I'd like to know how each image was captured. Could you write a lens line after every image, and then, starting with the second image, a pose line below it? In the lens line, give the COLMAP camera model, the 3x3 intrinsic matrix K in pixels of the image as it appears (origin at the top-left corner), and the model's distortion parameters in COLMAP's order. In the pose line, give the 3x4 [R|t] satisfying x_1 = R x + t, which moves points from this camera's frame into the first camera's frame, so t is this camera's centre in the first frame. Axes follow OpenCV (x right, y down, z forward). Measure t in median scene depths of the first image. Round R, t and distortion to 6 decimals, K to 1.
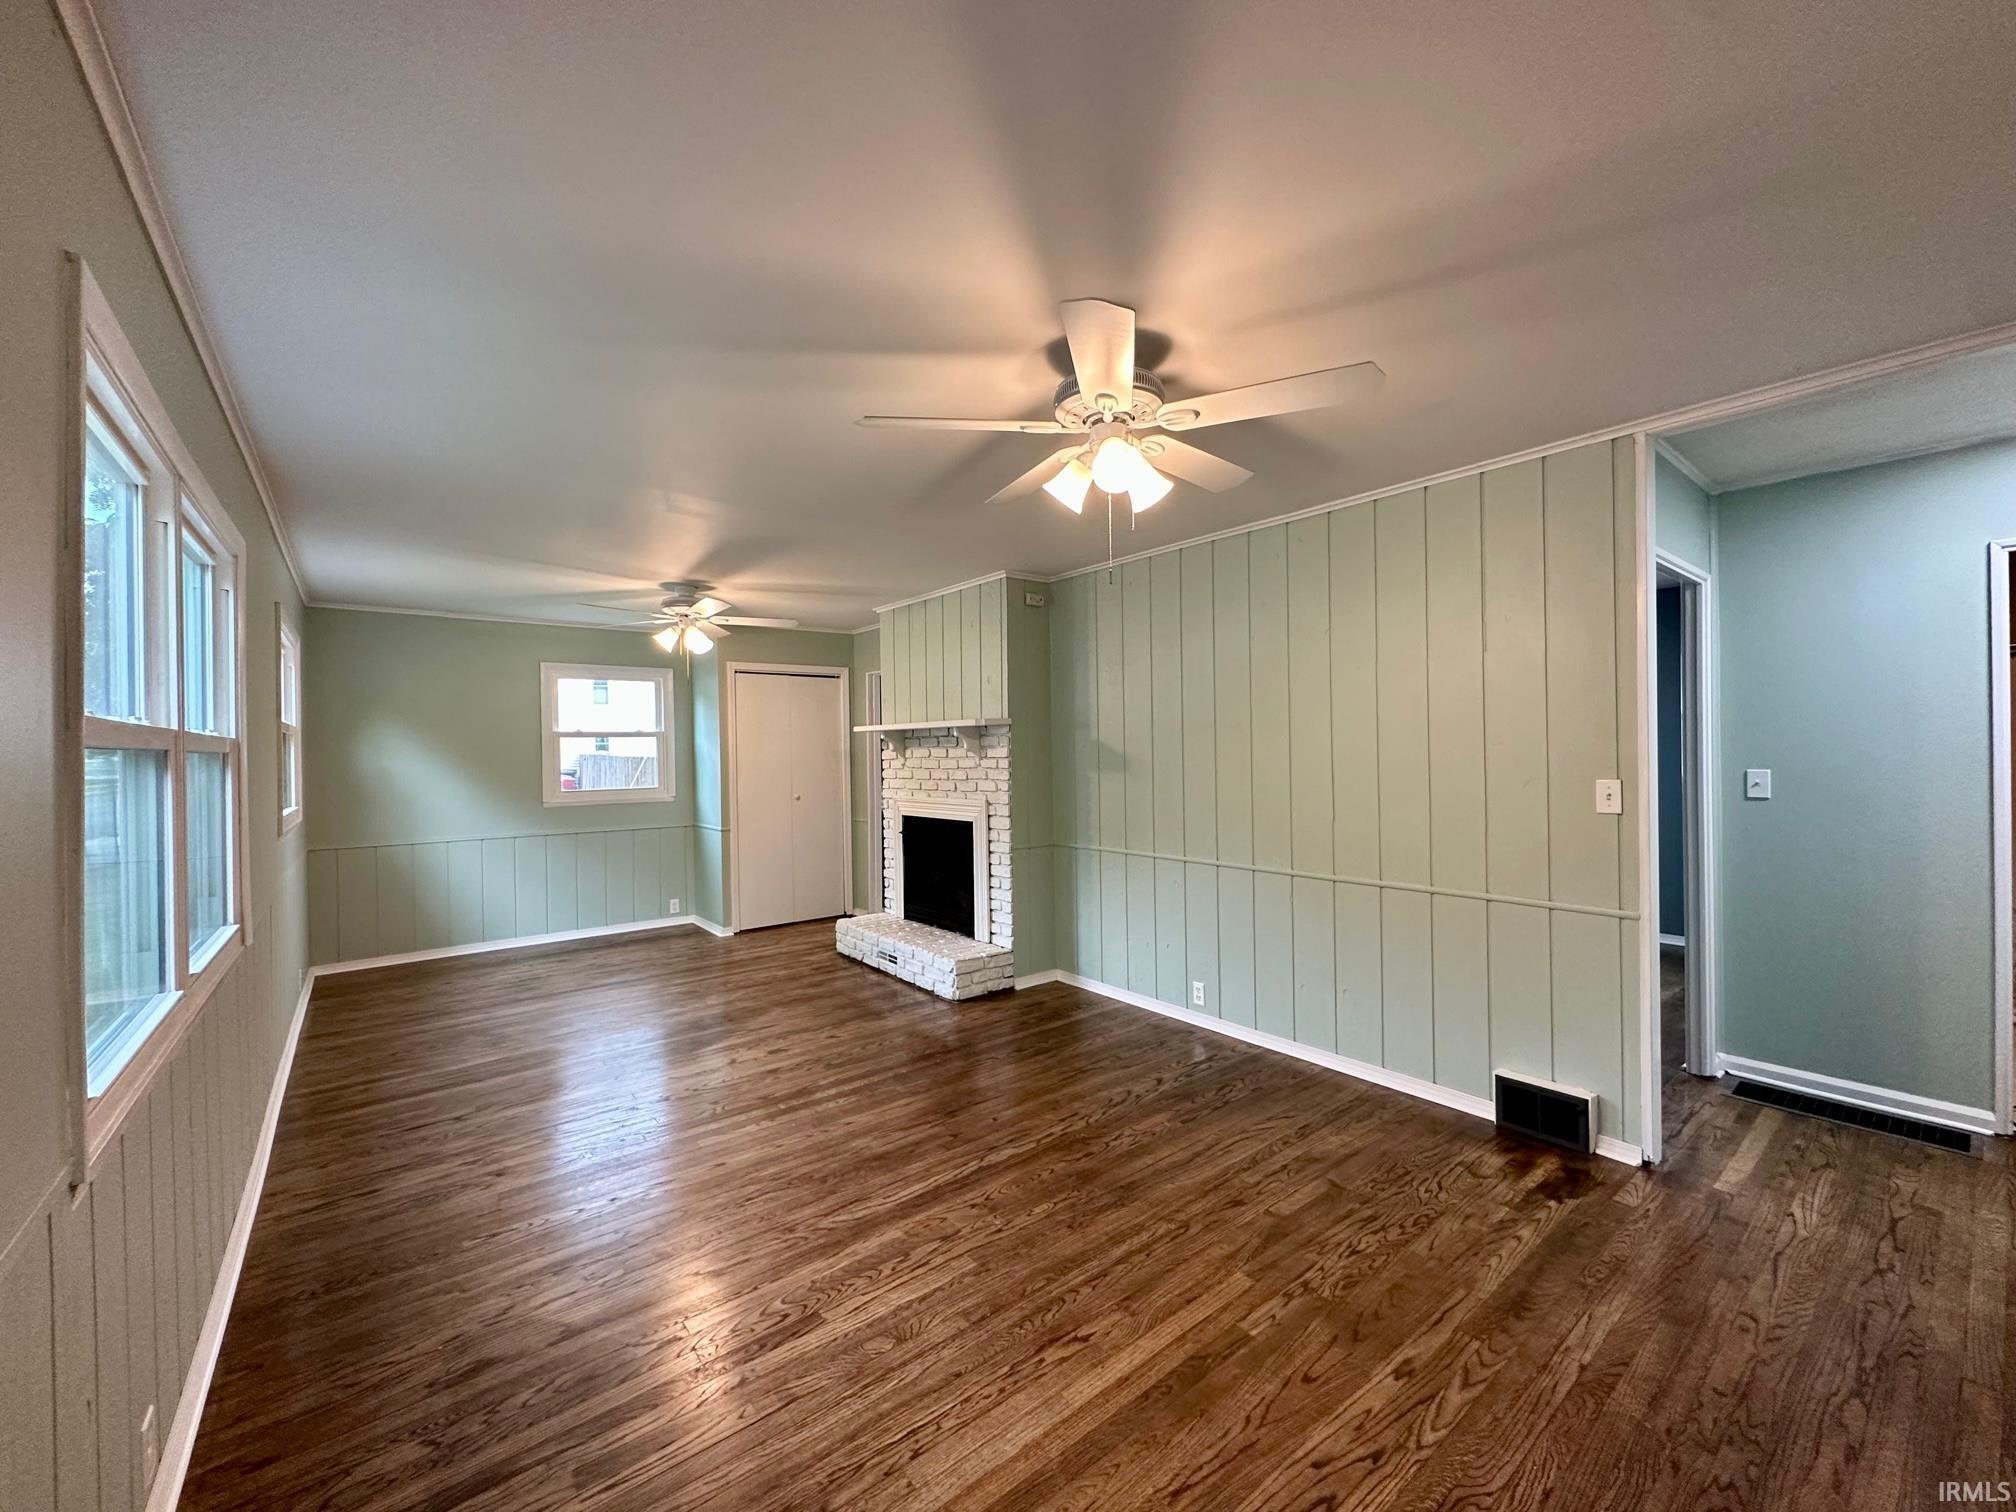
lens RADIAL K [[805.8, 0, 1011.7], [0, 805.8, 753.4], [0, 0, 1]] dist [-0.002826, 0.000561]
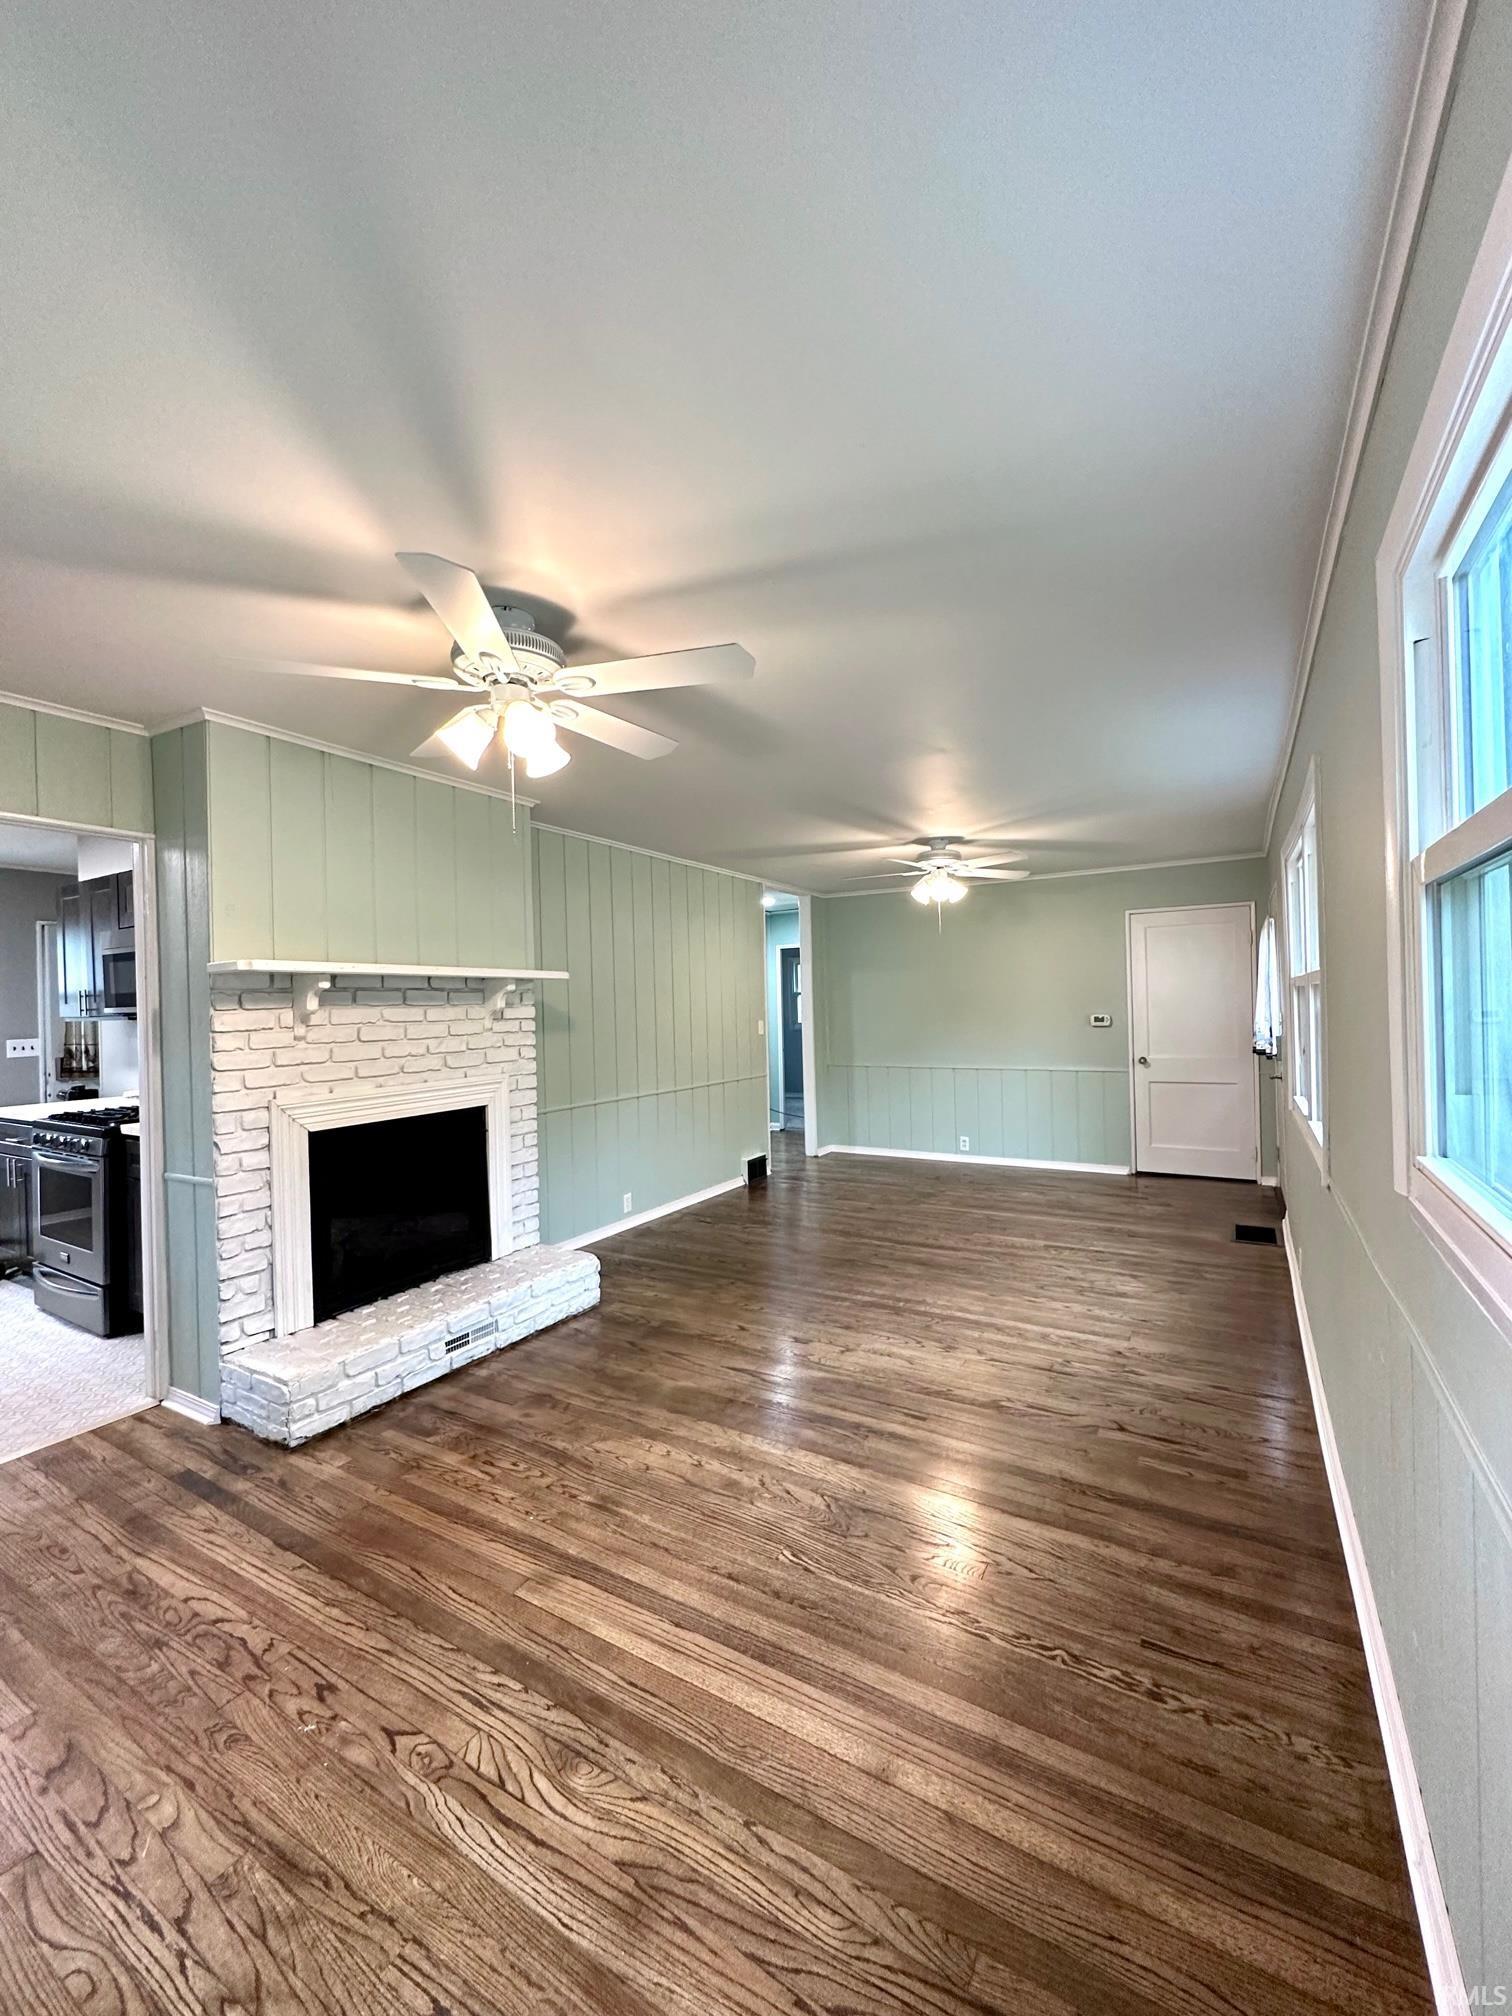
lens RADIAL K [[805.8, 0, 755.5], [0, 805.8, 1005.7], [0, 0, 1]] dist [-0.002826, 0.000561]
pose [[-0.354978, 0.023084, 0.934590, -1.177985], [0.029472, 0.999475, -0.013492, 0.013461], [-0.934410, 0.022755, -0.355472, 1.438571]]
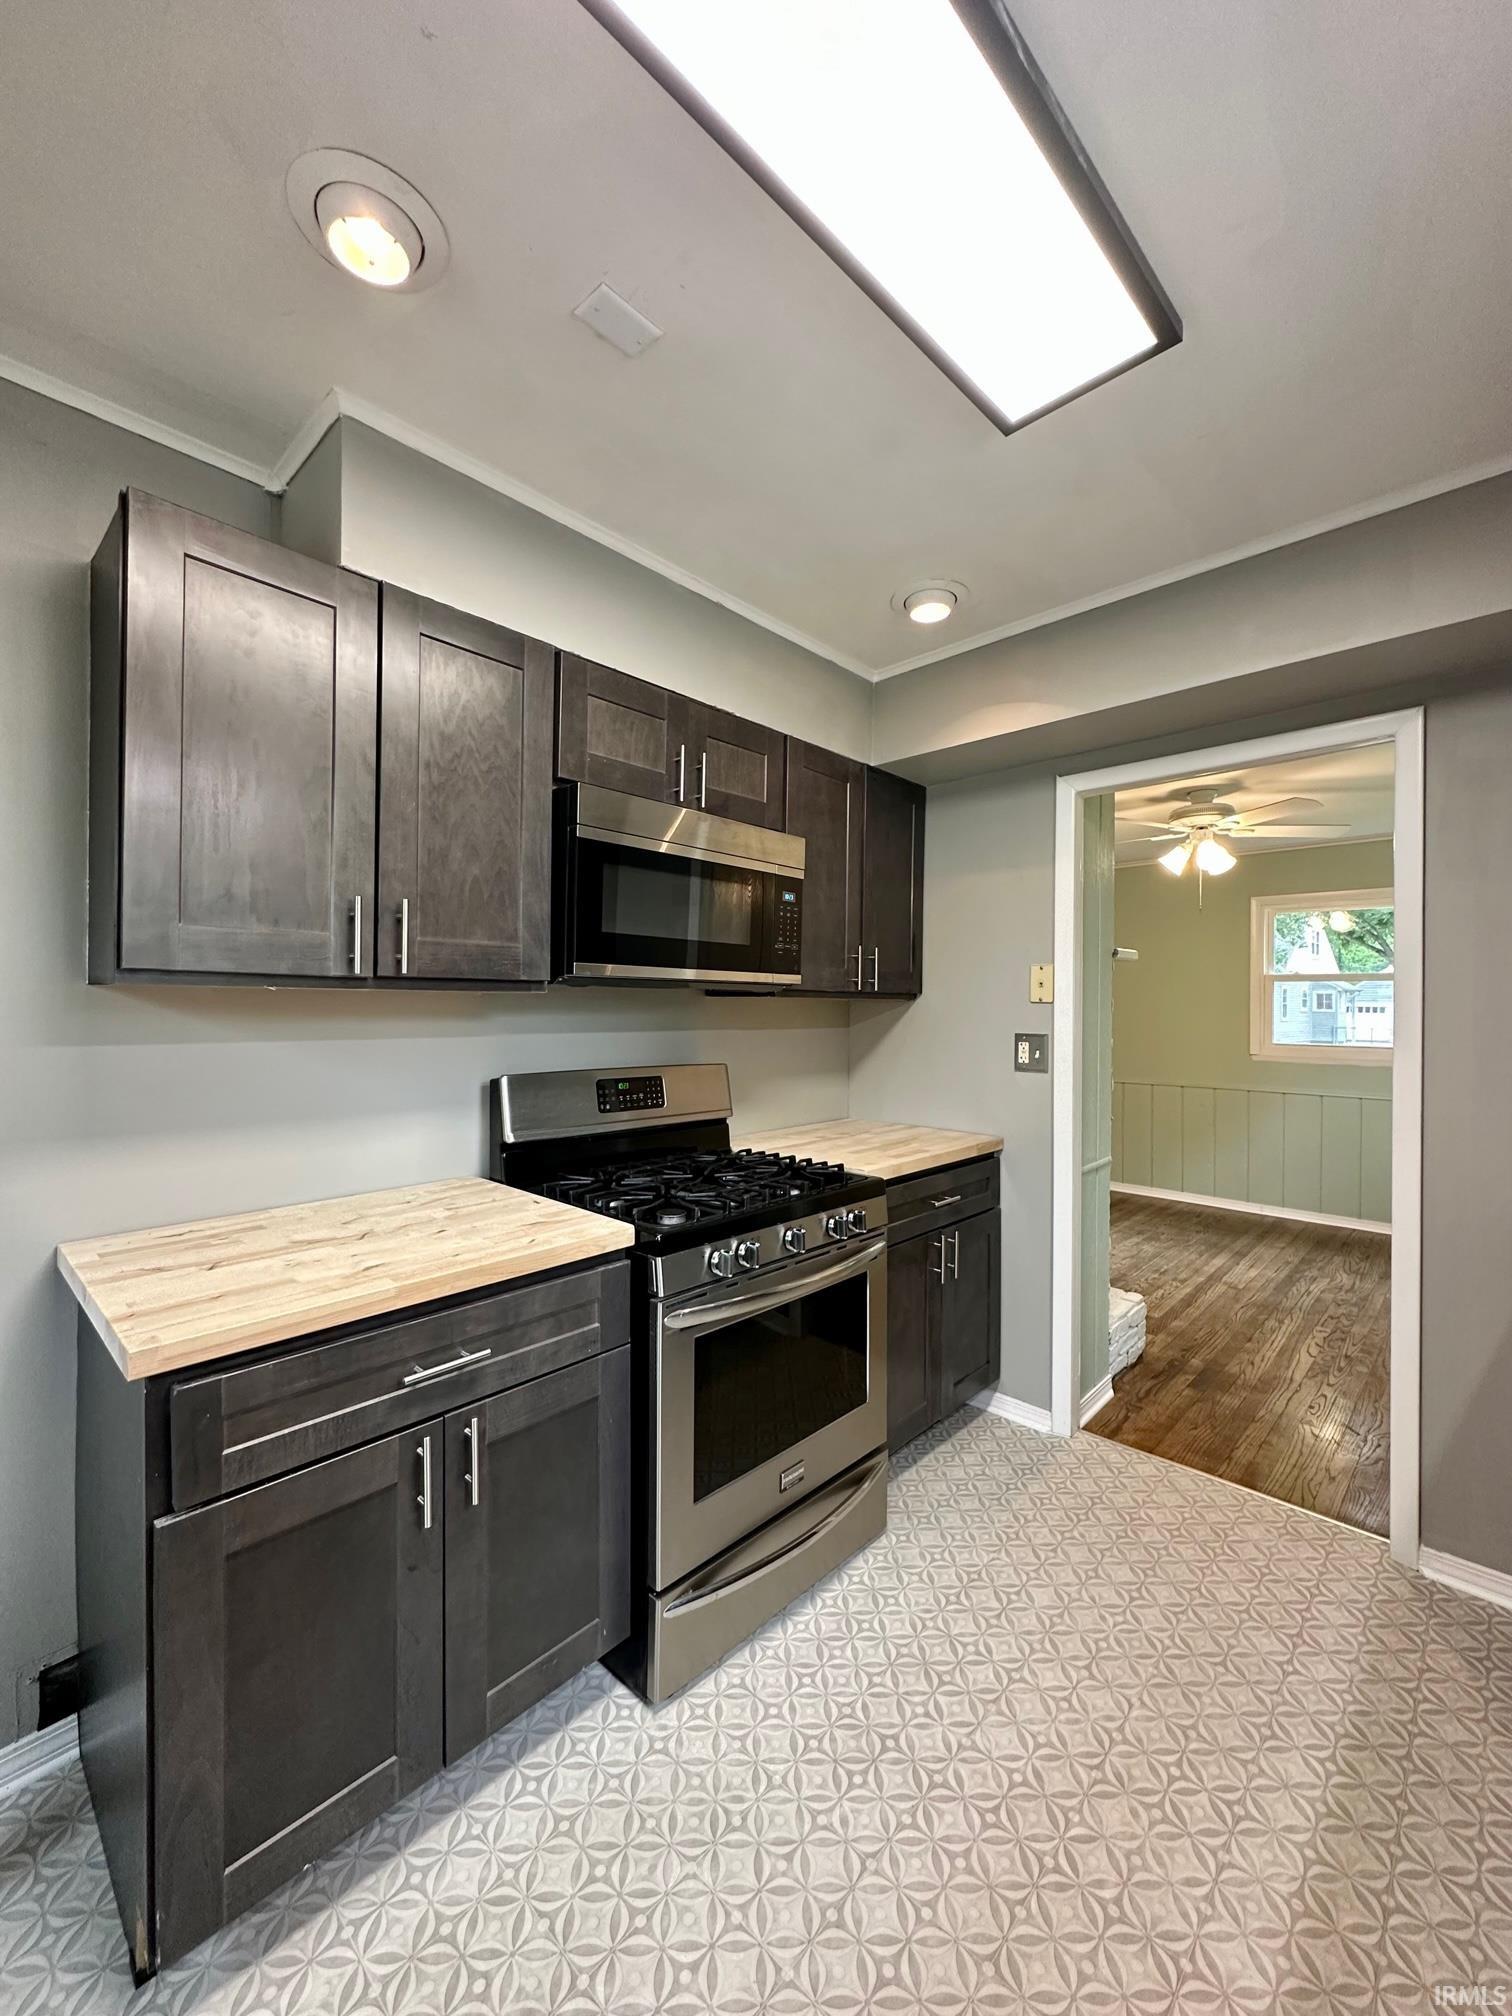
lens RADIAL K [[805.8, 0, 763.2], [0, 805.8, 1007.1], [0, 0, 1]] dist [-0.002826, 0.000561]
pose [[-0.989915, 0.008448, -0.141409, 0.199722], [0.007836, 0.999957, 0.004884, -0.000560], [0.141444, 0.003726, -0.989939, 2.407493]]
